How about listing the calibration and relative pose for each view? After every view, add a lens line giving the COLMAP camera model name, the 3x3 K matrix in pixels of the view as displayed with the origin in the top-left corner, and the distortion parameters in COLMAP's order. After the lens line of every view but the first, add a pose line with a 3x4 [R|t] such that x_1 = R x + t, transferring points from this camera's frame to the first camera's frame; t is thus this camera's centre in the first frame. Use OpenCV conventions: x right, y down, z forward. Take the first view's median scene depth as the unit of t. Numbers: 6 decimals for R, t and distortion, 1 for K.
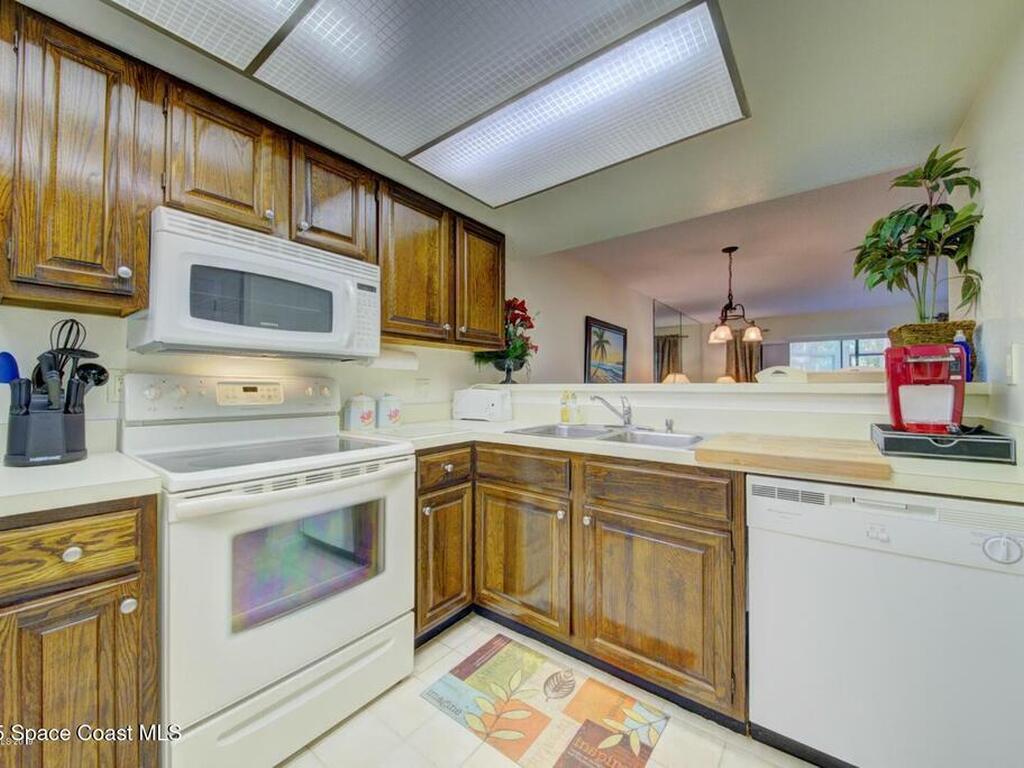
lens RADIAL K [[401.2, 0, 512.0], [0, 401.2, 384.0], [0, 0, 1]] dist [0.046816, -0.029706]
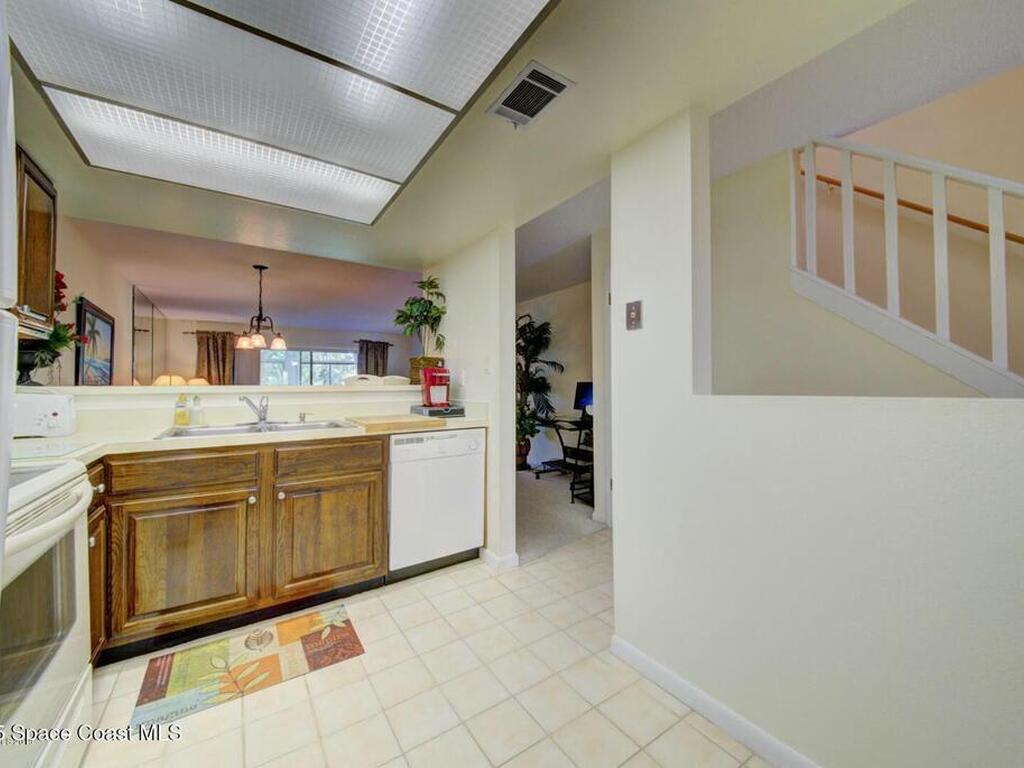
lens RADIAL K [[401.2, 0, 512.0], [0, 401.2, 384.0], [0, 0, 1]] dist [0.046816, -0.029706]
pose [[0.318535, 0.003750, 0.947904, -0.703195], [0.001141, 0.999990, -0.004340, 0.001249], [-0.947910, 0.002464, 0.318527, -0.065962]]
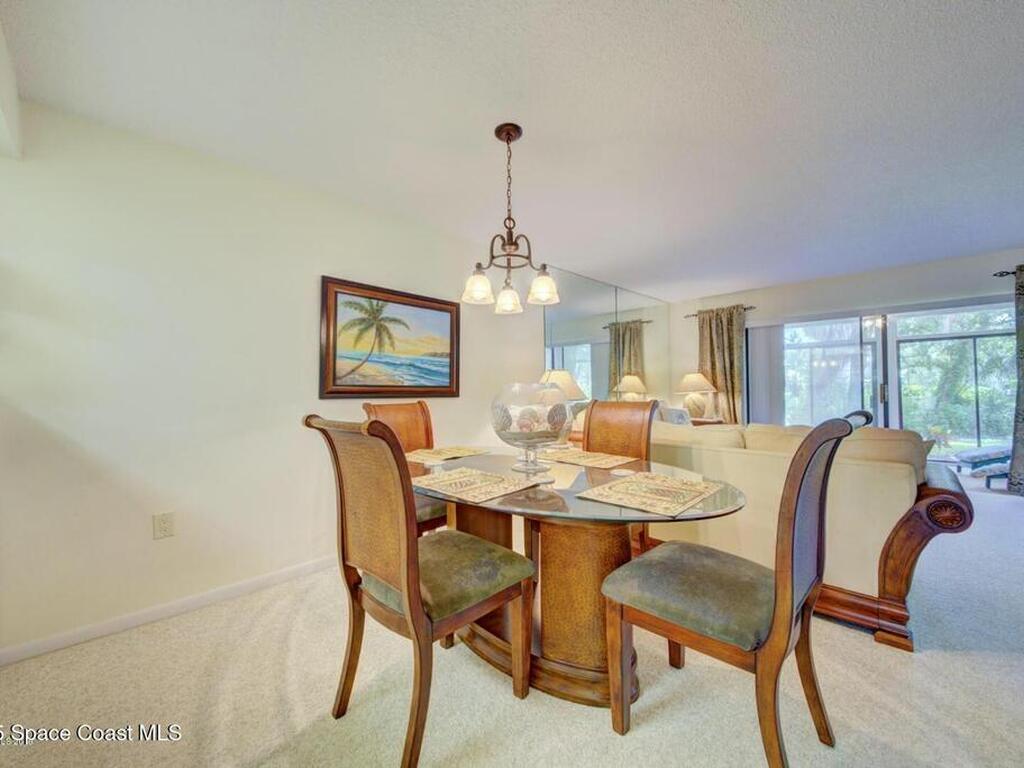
lens RADIAL K [[401.2, 0, 512.0], [0, 401.2, 384.0], [0, 0, 1]] dist [0.046816, -0.029706]
pose [[0.990281, -0.011185, -0.138630, 1.357395], [0.010732, 0.999934, -0.004014, -0.000026], [0.138665, 0.002487, 0.990336, 1.051077]]
